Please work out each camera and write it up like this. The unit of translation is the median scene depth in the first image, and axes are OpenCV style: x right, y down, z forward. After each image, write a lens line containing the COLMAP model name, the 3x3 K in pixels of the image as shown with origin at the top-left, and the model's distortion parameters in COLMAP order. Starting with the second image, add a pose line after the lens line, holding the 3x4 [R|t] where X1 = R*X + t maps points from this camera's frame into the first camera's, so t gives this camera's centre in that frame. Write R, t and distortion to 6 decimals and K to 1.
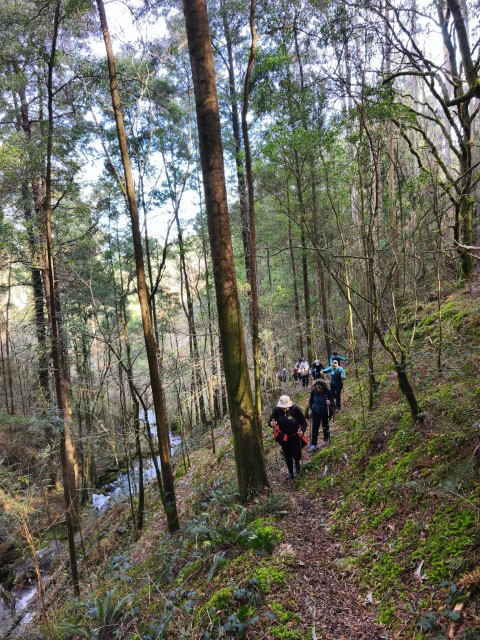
lens RADIAL K [[435.0, 0, 240.0], [0, 435.0, 320.0], [0, 0, 1]] dist [0.068357, -0.059424]
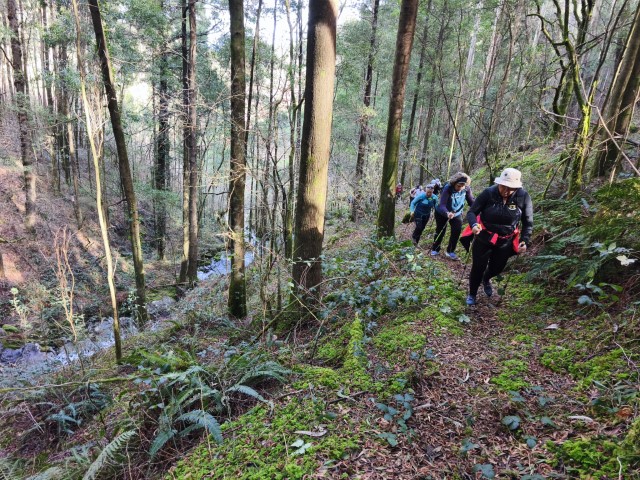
lens RADIAL K [[435.0, 0, 320.0], [0, 435.0, 240.0], [0, 0, 1]] dist [0.068357, -0.059424]
pose [[0.985924, 0.164895, 0.027644, -0.085995], [-0.166980, 0.962695, 0.212921, 0.024596], [0.008497, -0.214540, 0.976678, -0.208455]]
